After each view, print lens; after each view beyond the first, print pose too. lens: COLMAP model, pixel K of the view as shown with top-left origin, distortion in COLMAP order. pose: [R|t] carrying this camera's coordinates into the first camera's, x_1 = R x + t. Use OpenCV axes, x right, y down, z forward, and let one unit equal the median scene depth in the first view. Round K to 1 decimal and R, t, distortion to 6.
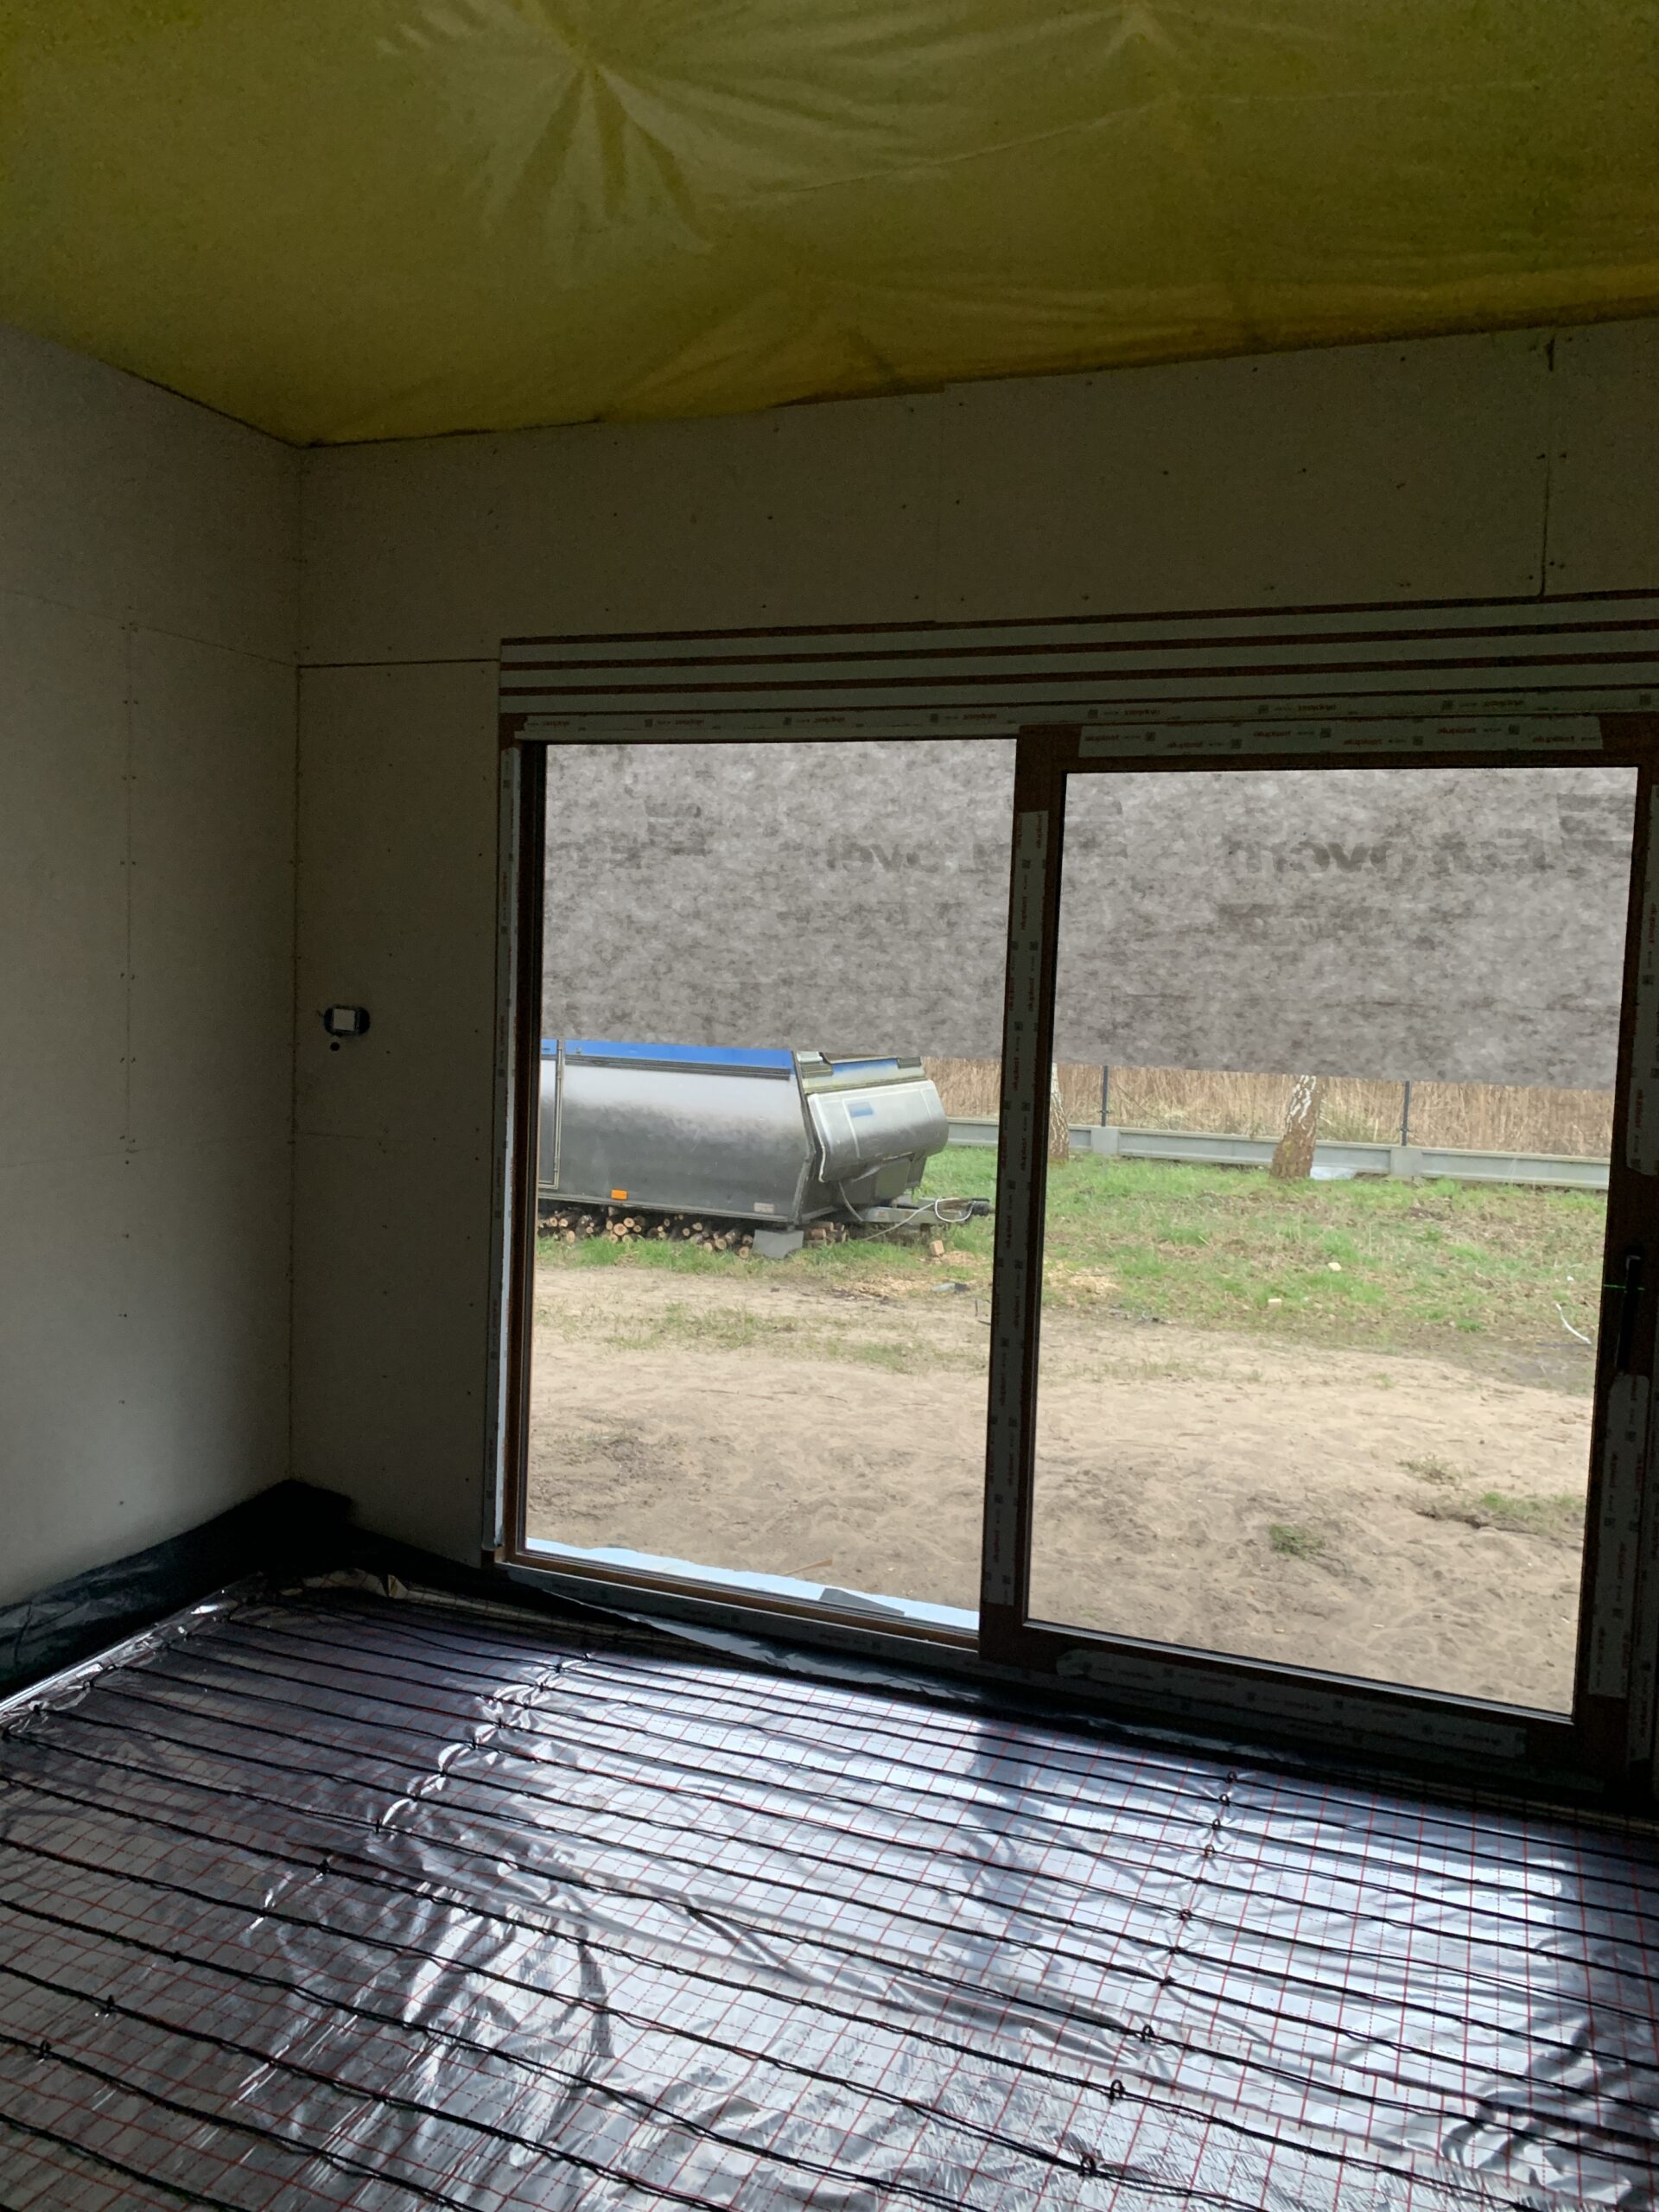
lens RADIAL K [[1692.8, 0, 836.1], [0, 1692.8, 1105.2], [0, 0, 1]] dist [0.031763, -0.000276]
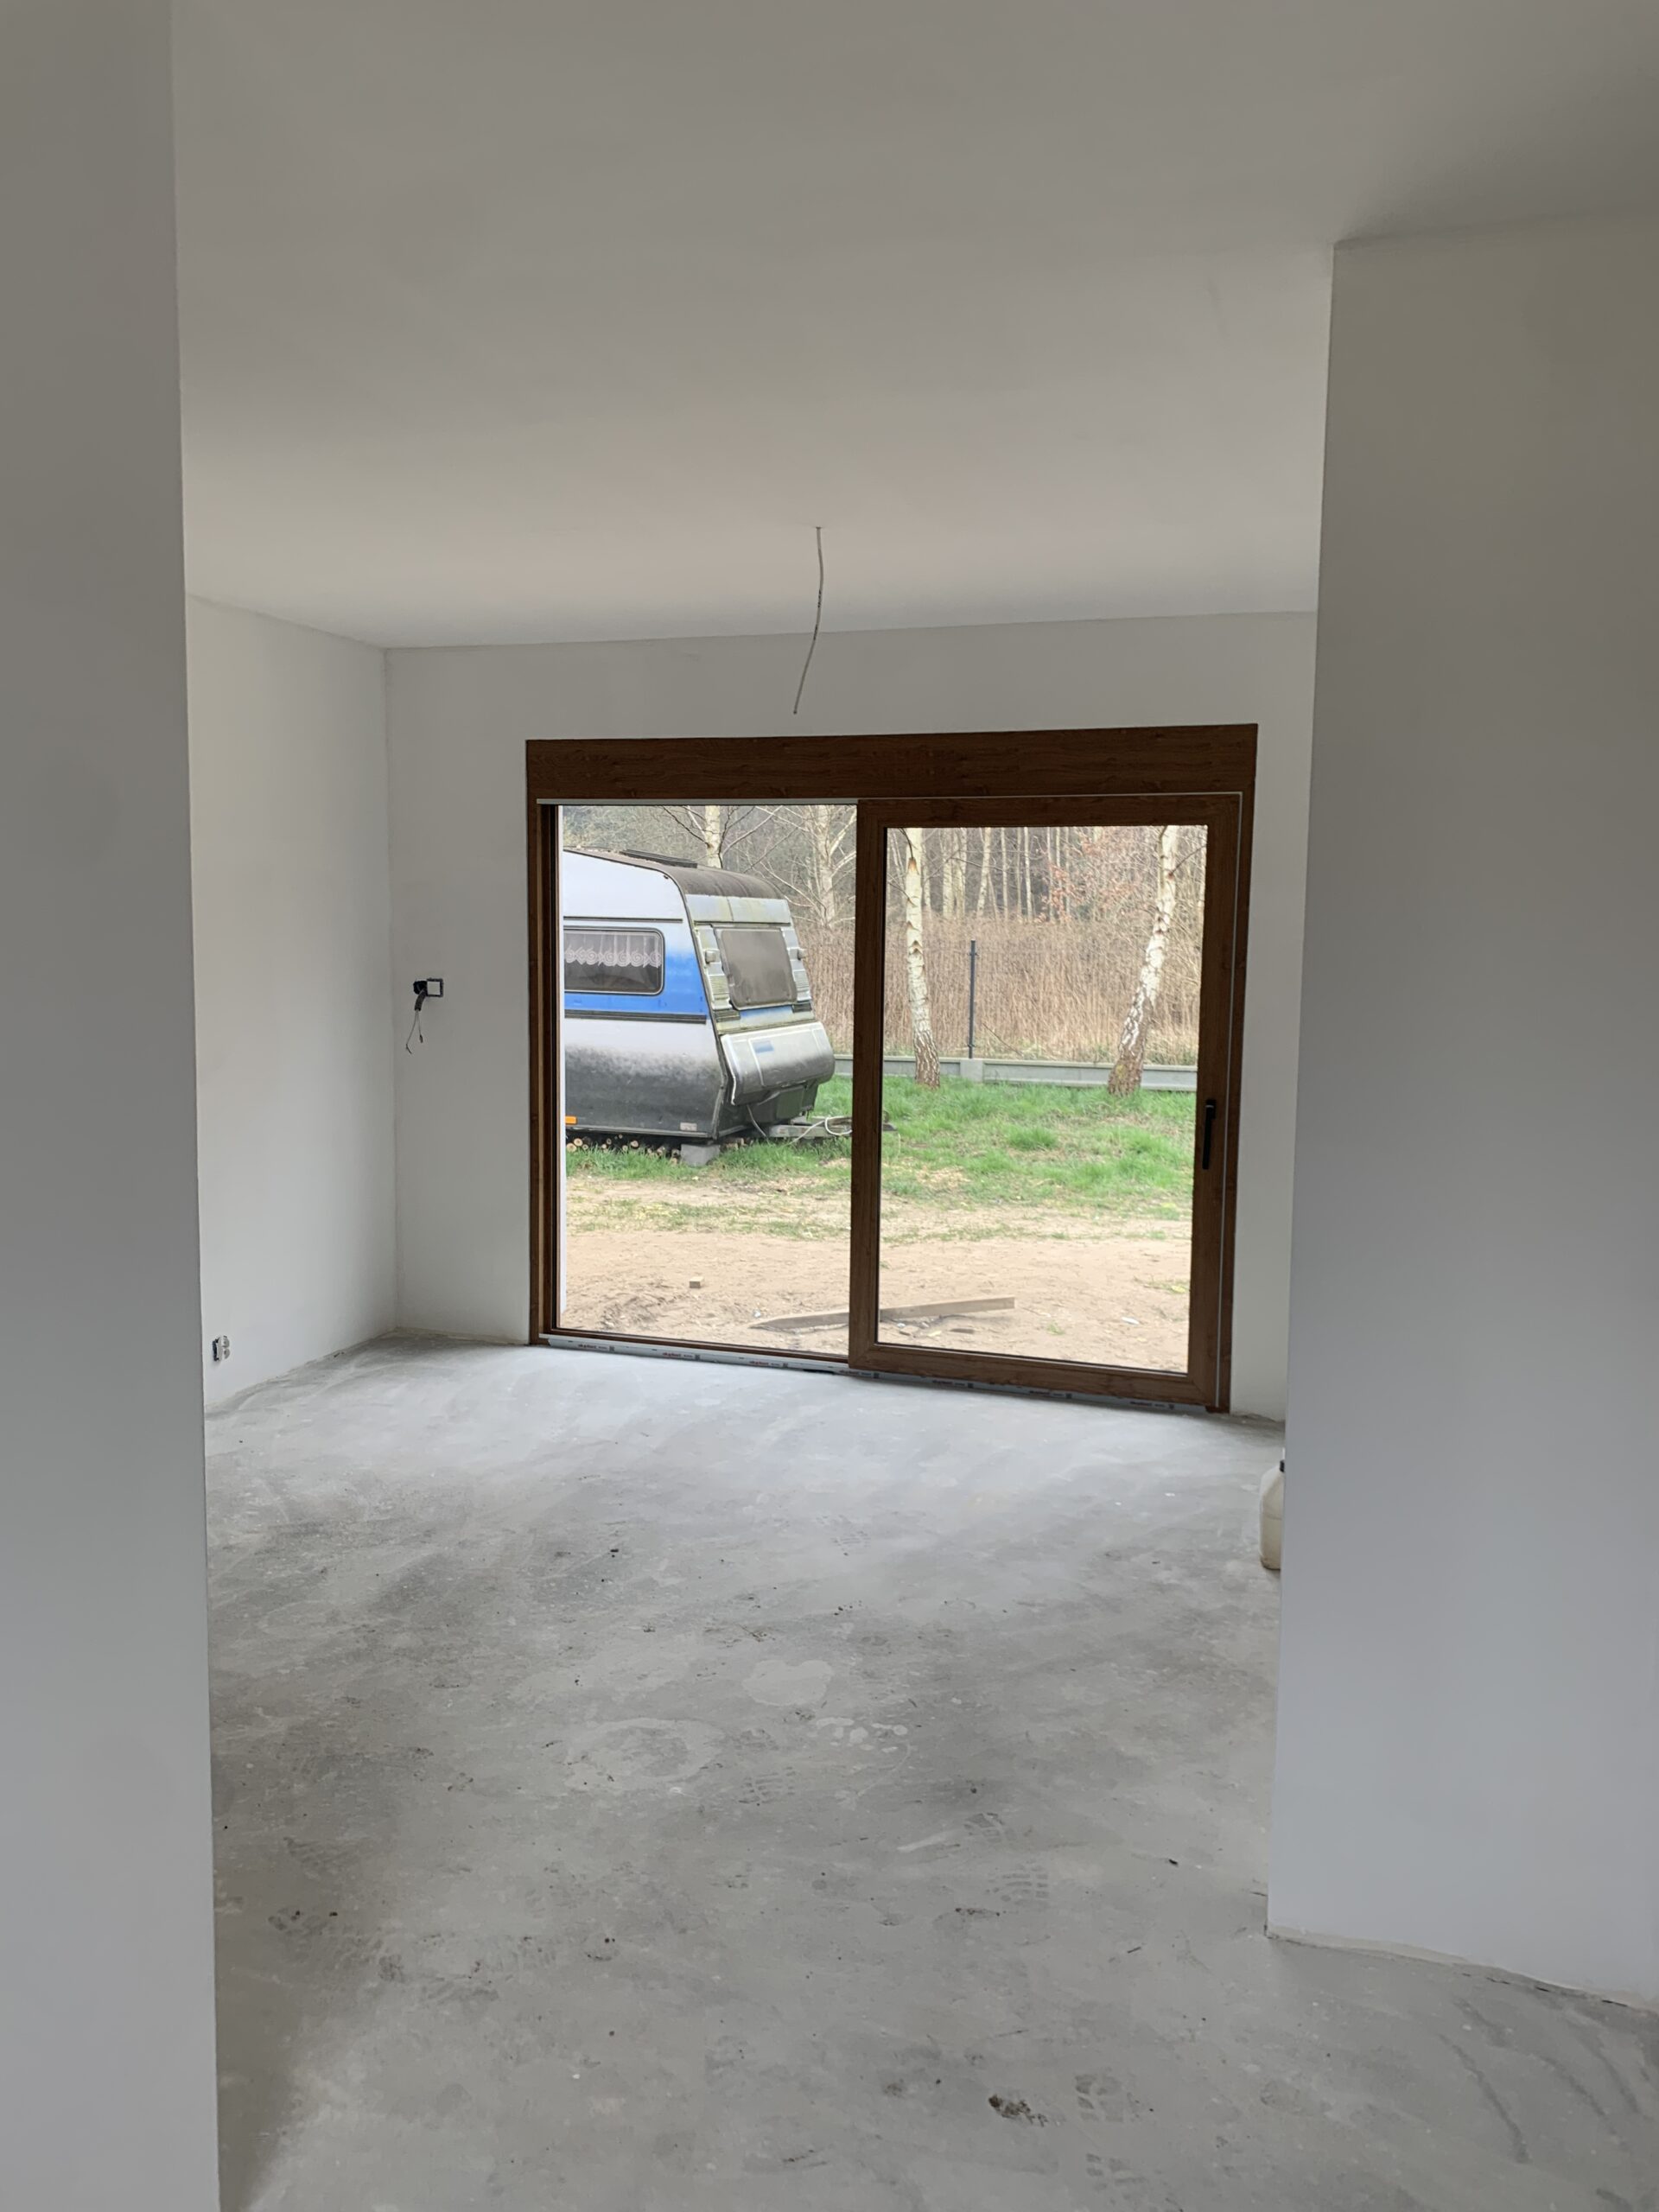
lens RADIAL K [[1692.8, 0, 832.8], [0, 1692.8, 1105.4], [0, 0, 1]] dist [0.031763, -0.000276]
pose [[0.998013, -0.026776, 0.057028, -0.006861], [0.024927, 0.999148, 0.032898, 0.006423], [-0.057860, -0.031411, 0.997830, -0.249412]]
